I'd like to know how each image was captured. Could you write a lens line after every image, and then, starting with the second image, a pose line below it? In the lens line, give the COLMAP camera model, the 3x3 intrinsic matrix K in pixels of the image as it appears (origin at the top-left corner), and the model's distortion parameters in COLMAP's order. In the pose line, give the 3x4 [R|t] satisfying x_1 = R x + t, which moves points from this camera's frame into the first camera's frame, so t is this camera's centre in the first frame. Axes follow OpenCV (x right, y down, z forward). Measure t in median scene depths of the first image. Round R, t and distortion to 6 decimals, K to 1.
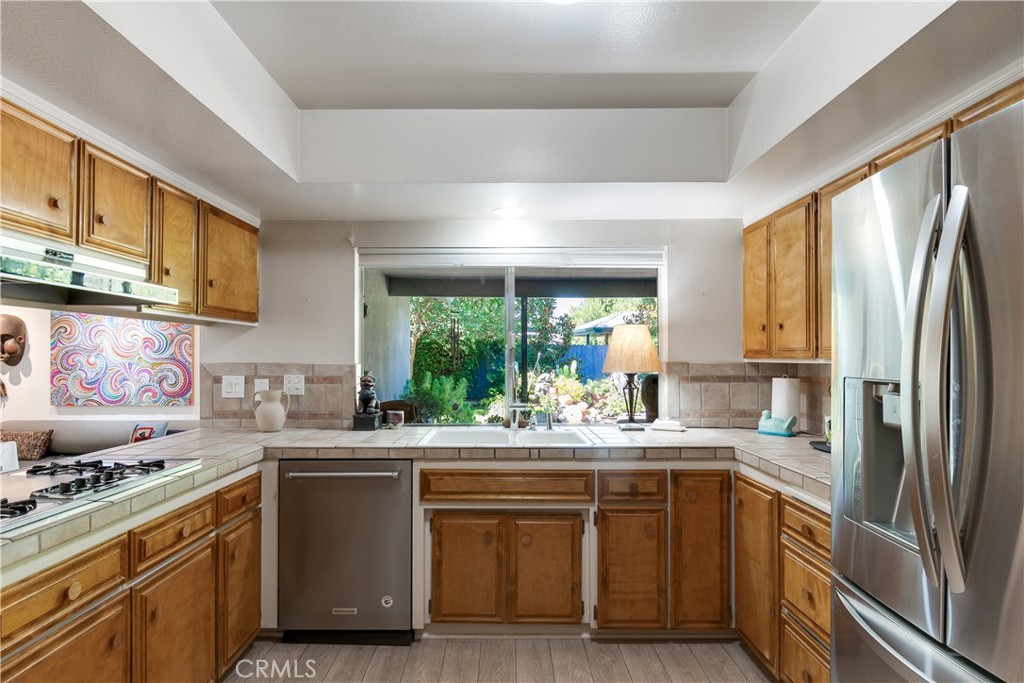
lens RADIAL K [[546.9, 0, 499.8], [0, 546.9, 341.8], [0, 0, 1]] dist [0.001554, -0.000516]
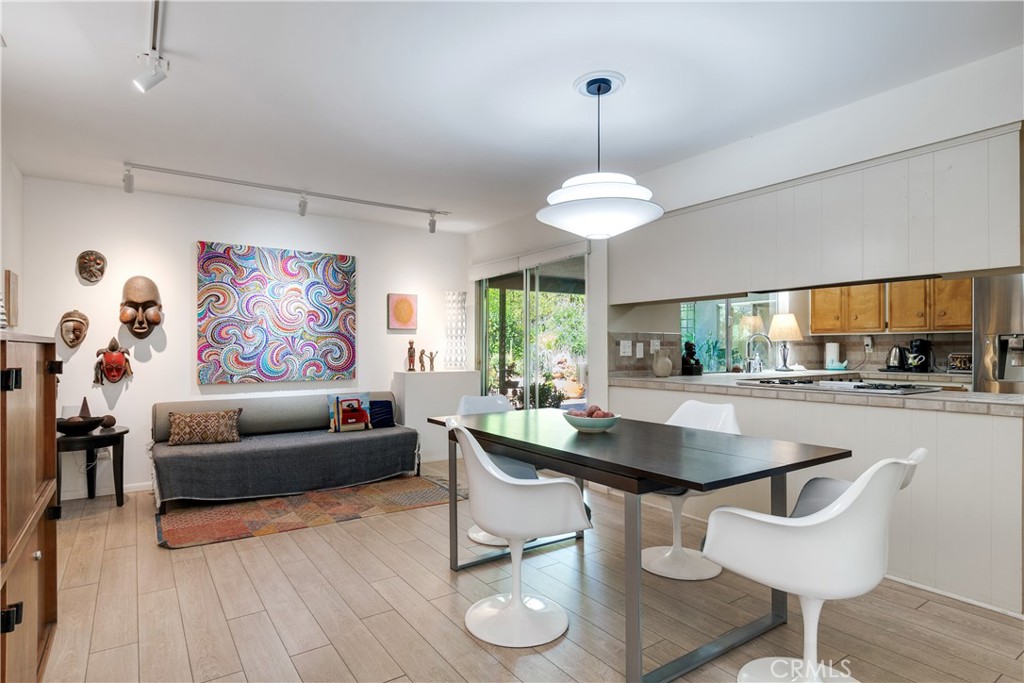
lens RADIAL K [[546.9, 0, 499.8], [0, 546.9, 341.8], [0, 0, 1]] dist [0.001554, -0.000516]
pose [[0.826955, 0.004893, 0.562247, -0.915530], [-0.015044, 0.999797, 0.013426, 0.029651], [-0.562067, -0.019562, 0.826860, 0.003039]]
